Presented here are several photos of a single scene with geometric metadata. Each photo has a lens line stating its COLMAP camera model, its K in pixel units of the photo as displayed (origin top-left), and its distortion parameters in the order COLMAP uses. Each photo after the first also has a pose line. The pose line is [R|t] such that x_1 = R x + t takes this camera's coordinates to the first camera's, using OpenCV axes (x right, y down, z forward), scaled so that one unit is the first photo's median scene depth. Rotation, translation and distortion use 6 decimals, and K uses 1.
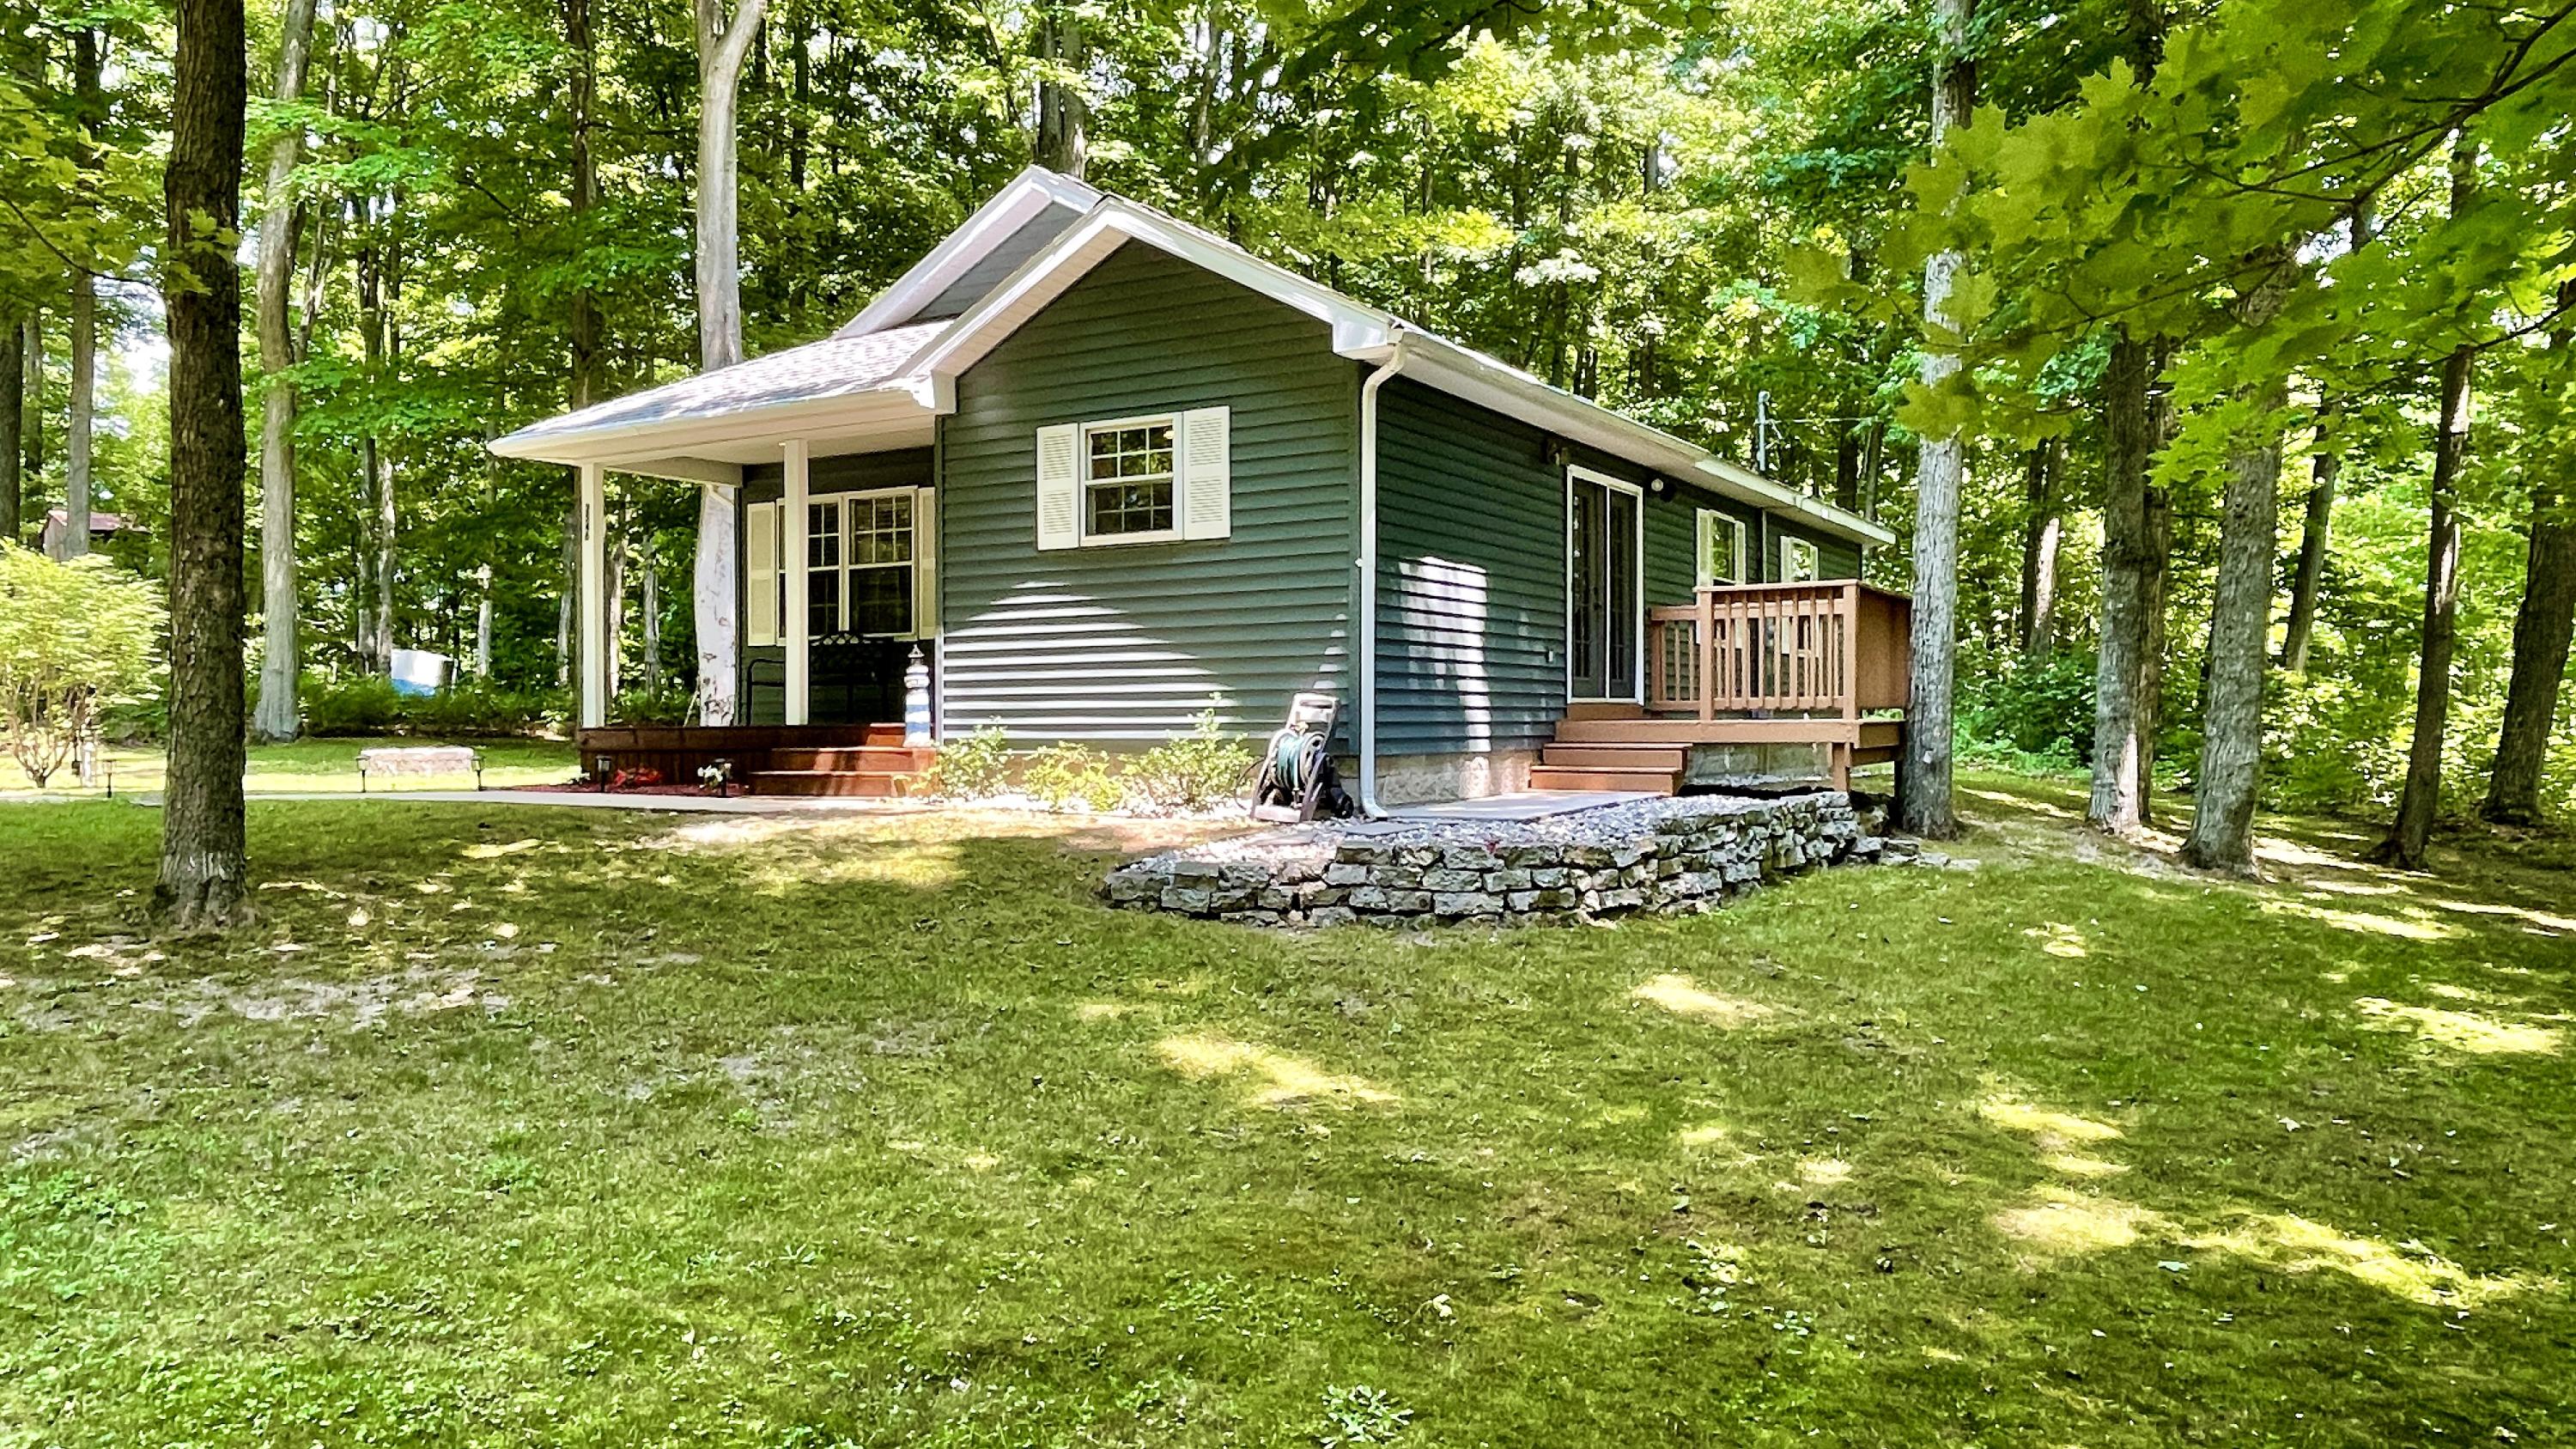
lens RADIAL K [[1738.2, 0, 1288.0], [0, 1738.2, 724.5], [0, 0, 1]] dist [-0.000543, -0.000105]
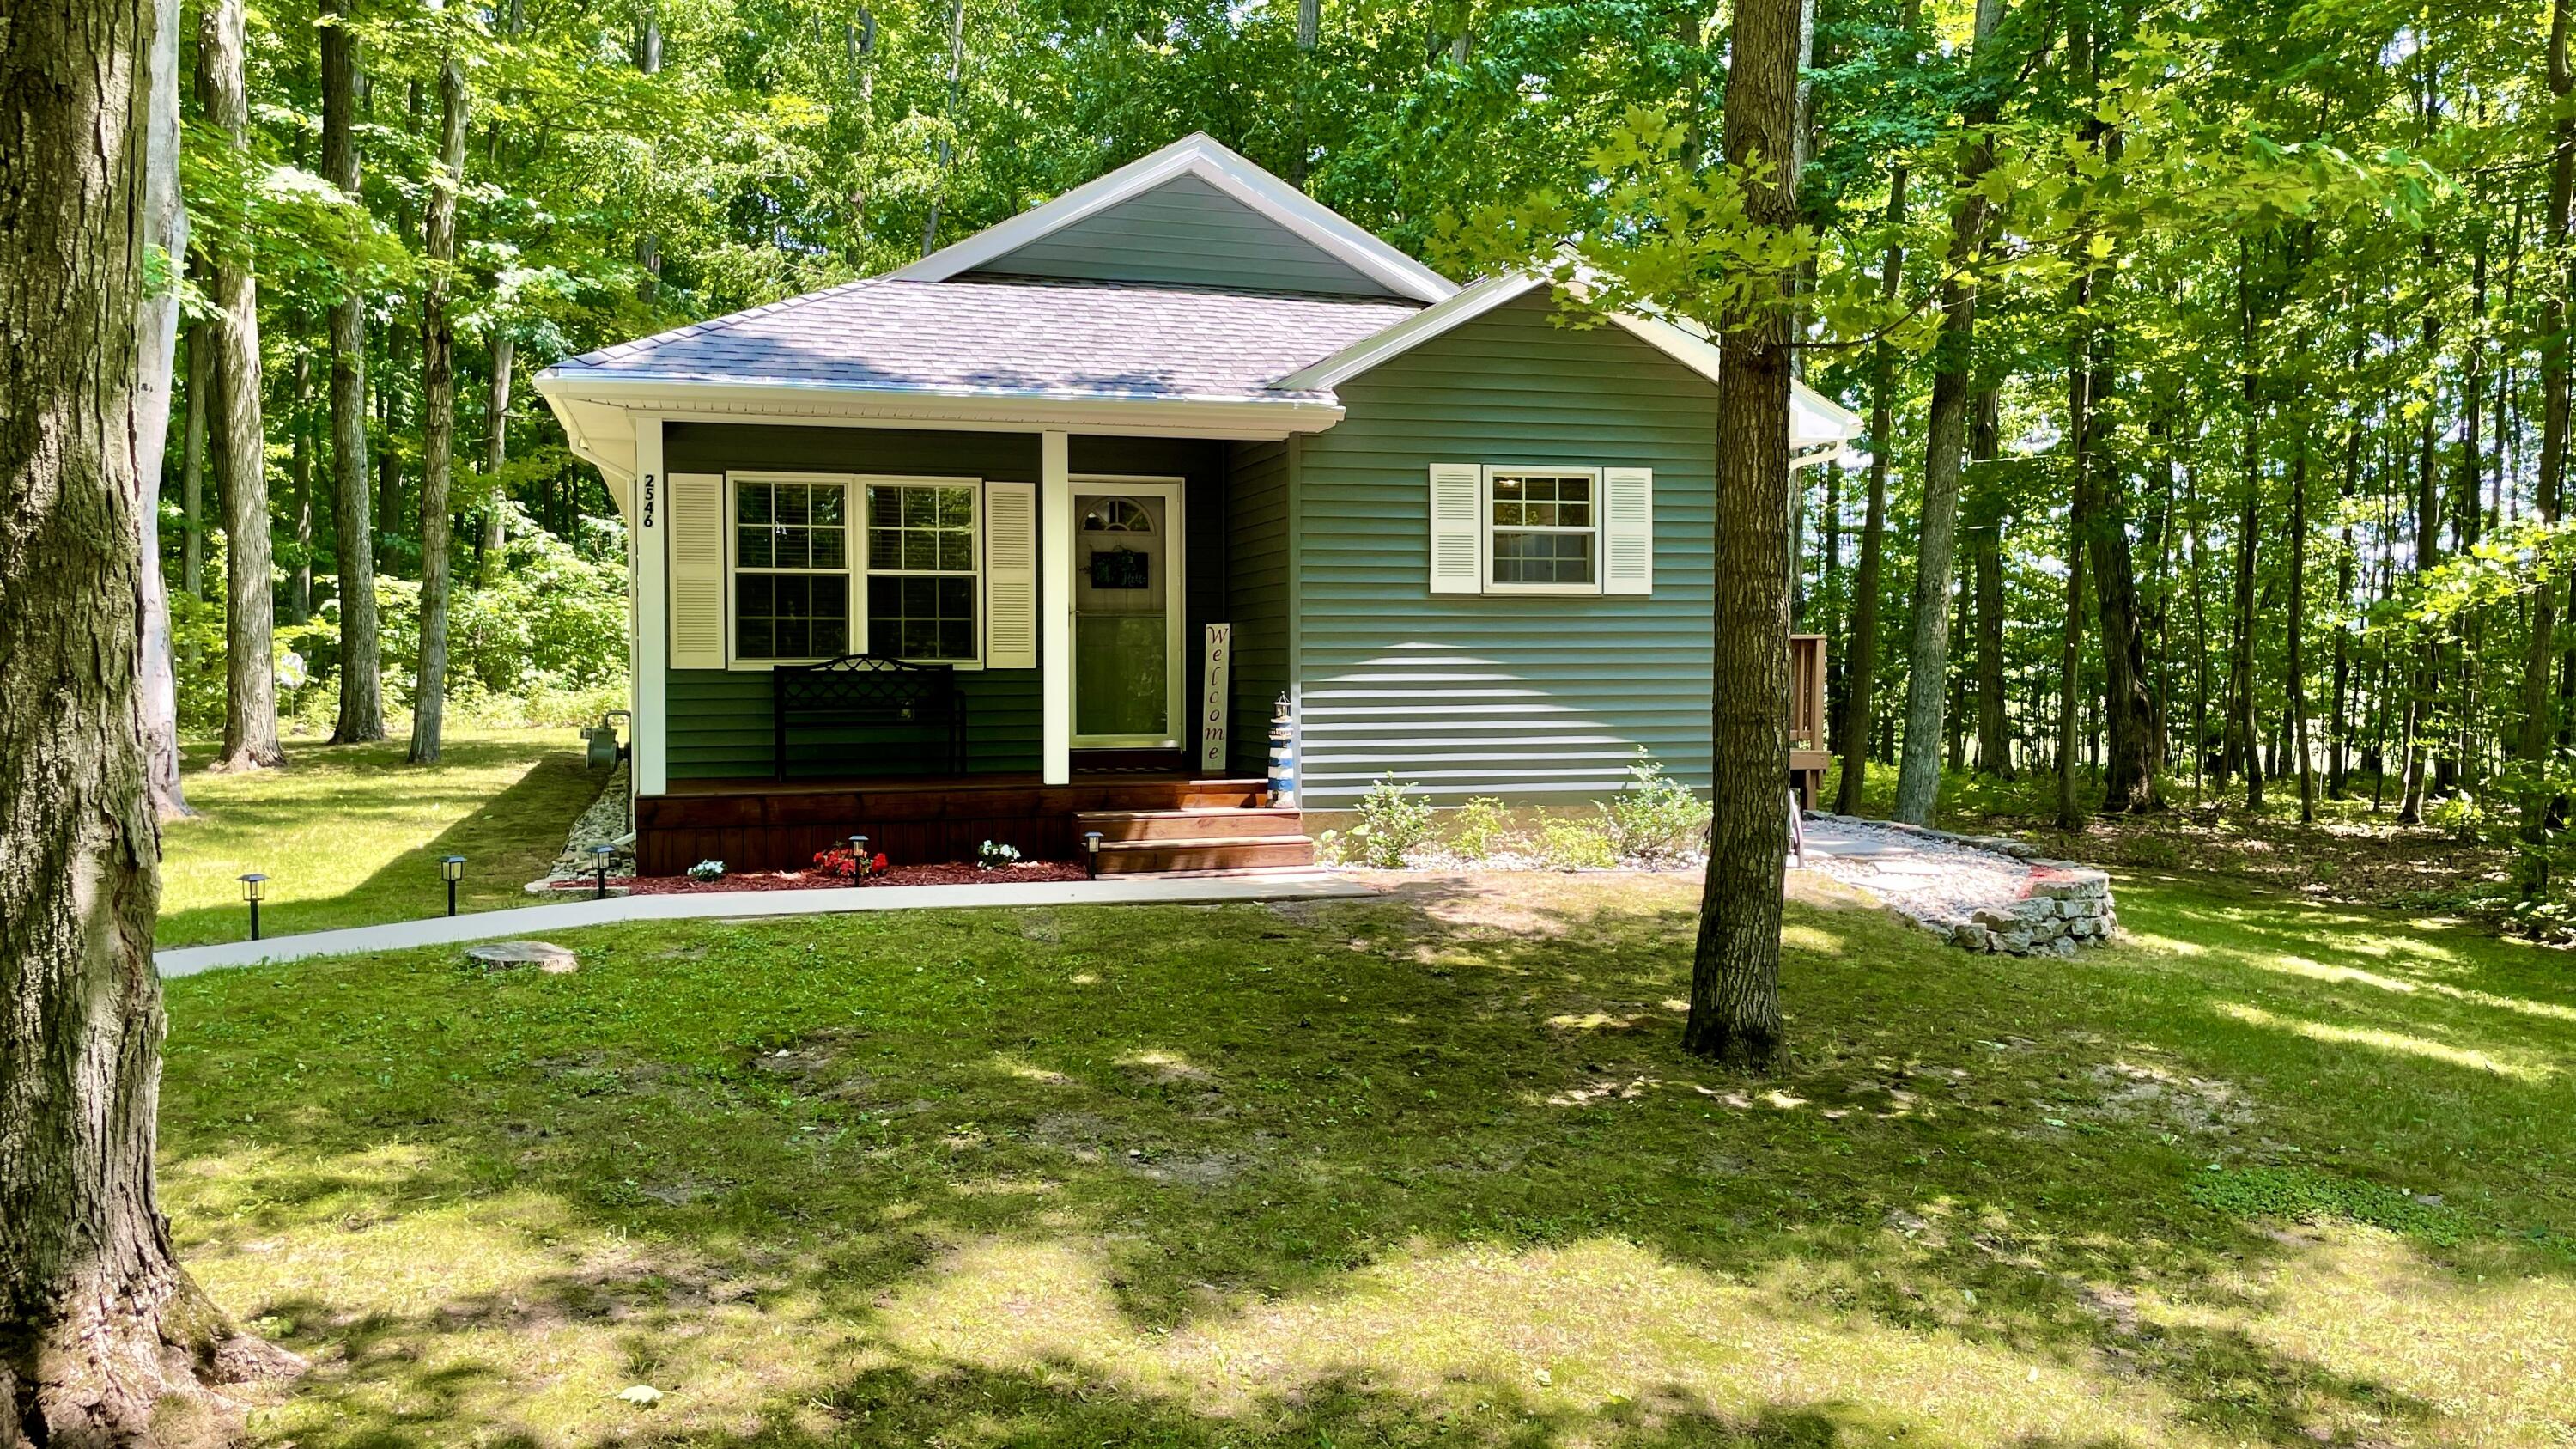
lens RADIAL K [[2100.7, 0, 1288.0], [0, 2100.7, 724.5], [0, 0, 1]] dist [0.113739, 0.001897]
pose [[0.685589, -0.019186, 0.727736, -1.055827], [0.001549, 0.999689, 0.024897, -0.058796], [-0.727987, -0.015942, 0.685406, 0.276640]]
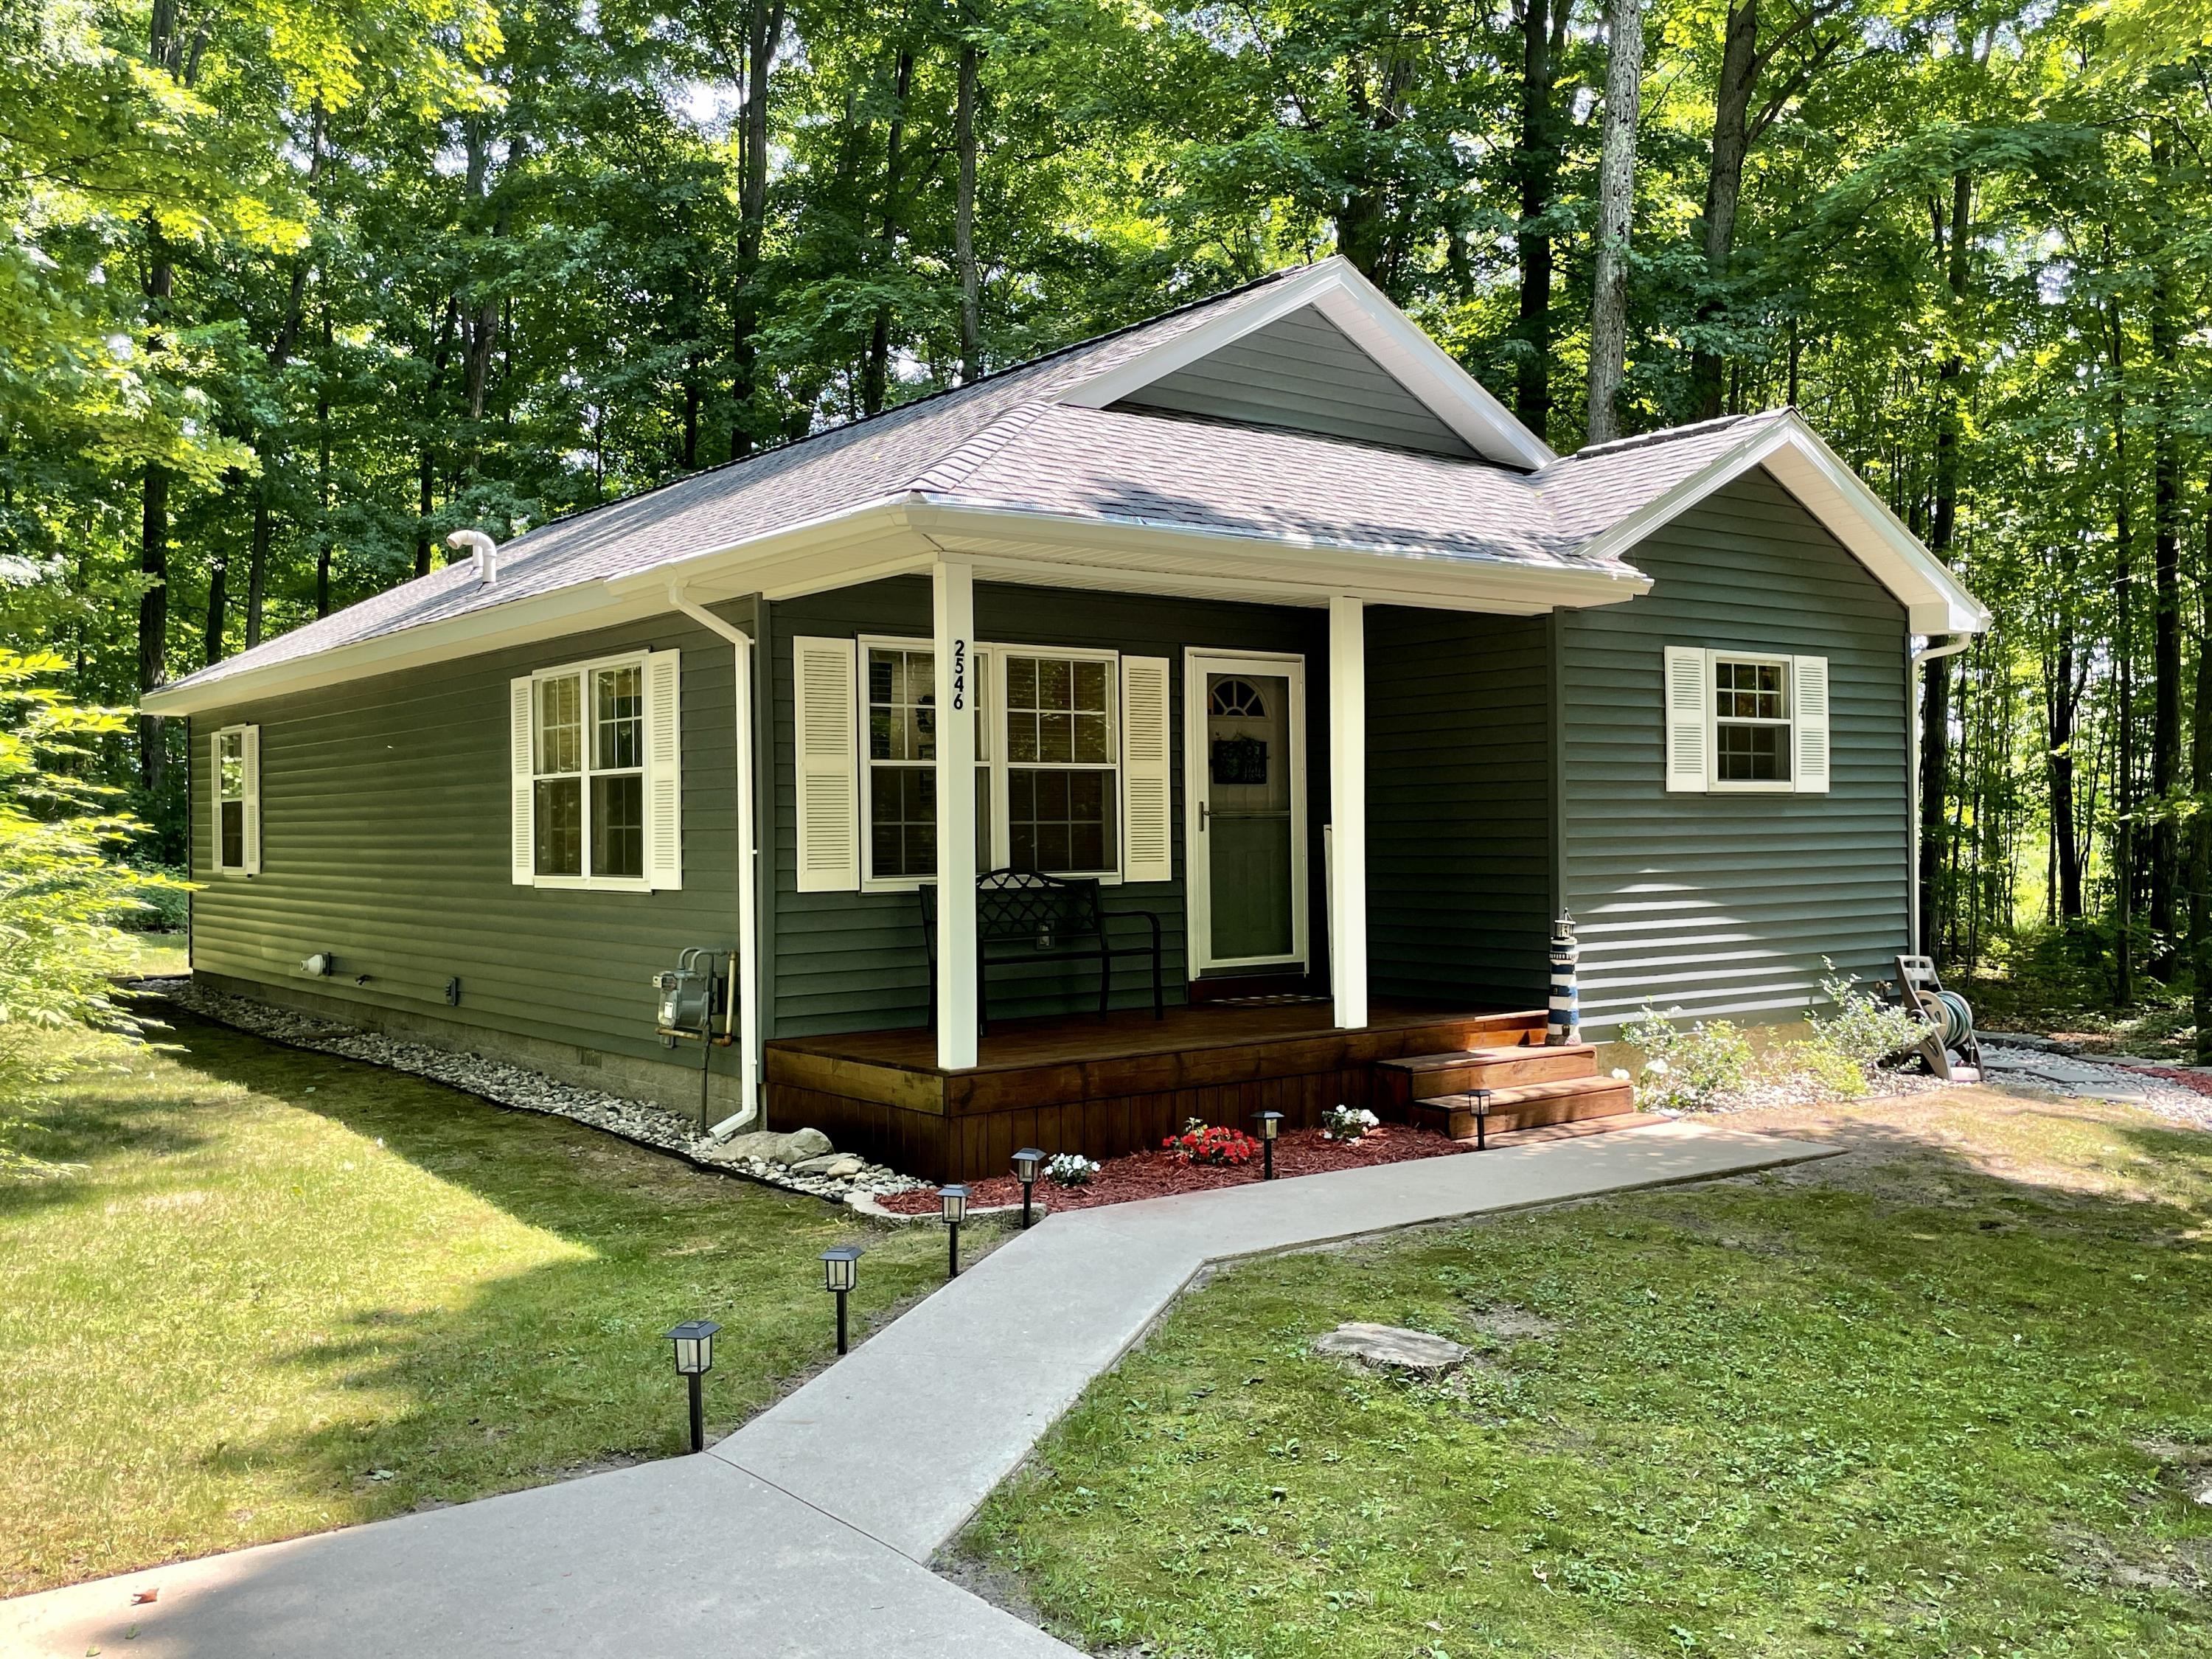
lens RADIAL K [[2053.0, 0, 1106.0], [0, 2053.0, 829.5], [0, 0, 1]] dist [0.115281, 0.000948]
pose [[0.361619, -0.000761, 0.932326, -1.198547], [0.010410, 0.999941, -0.003222, -0.083804], [-0.932268, 0.010871, 0.361605, 0.912239]]
